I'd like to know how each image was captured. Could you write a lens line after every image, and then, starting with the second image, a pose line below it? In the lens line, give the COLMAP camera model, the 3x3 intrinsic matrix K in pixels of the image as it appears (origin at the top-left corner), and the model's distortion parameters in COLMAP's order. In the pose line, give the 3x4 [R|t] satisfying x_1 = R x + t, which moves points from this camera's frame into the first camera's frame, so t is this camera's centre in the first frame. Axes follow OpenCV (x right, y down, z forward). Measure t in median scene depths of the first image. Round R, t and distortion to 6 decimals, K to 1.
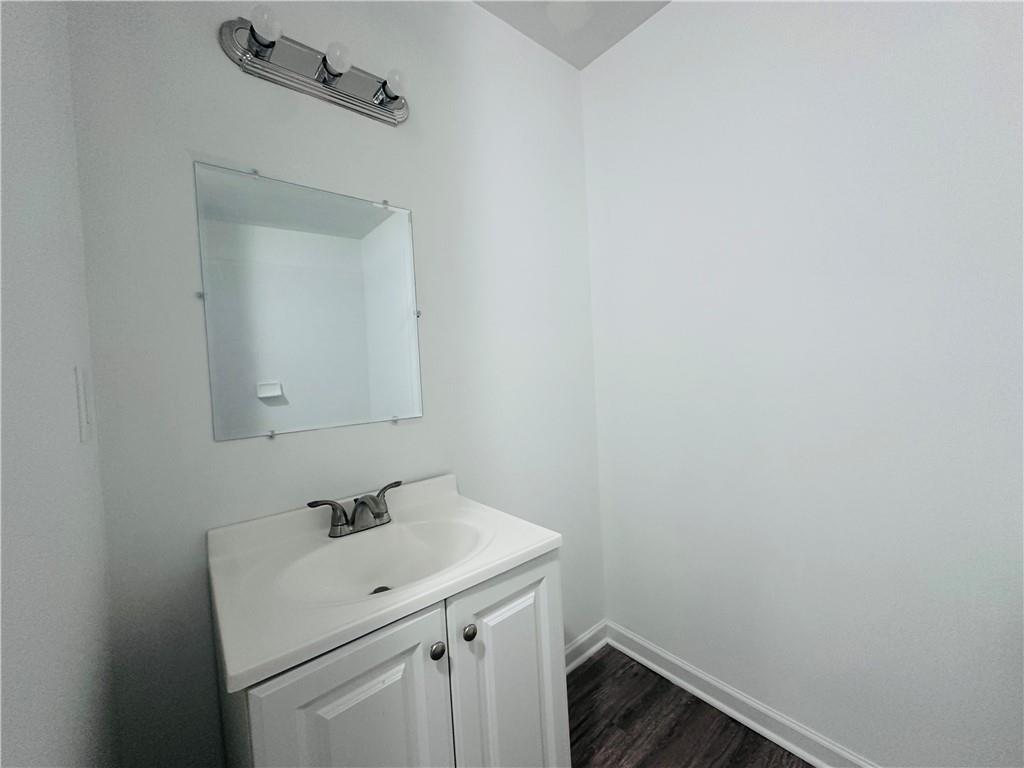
lens RADIAL K [[412.8, 0, 512.2], [0, 412.8, 382.1], [0, 0, 1]] dist [-0.004563, 0.000639]
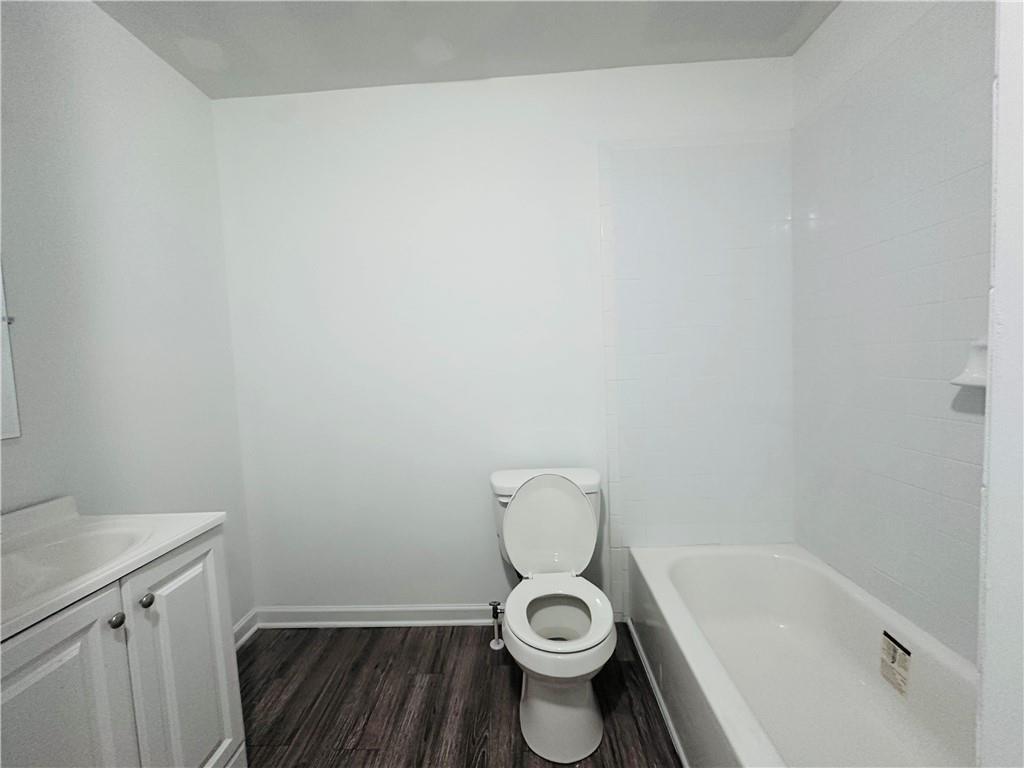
lens RADIAL K [[412.8, 0, 511.2], [0, 412.8, 384.1], [0, 0, 1]] dist [-0.004563, 0.000639]
pose [[0.672862, -0.024830, 0.739351, -0.215031], [0.038110, 0.999273, -0.001124, 0.016287], [-0.738786, 0.028933, 0.673319, -0.503120]]
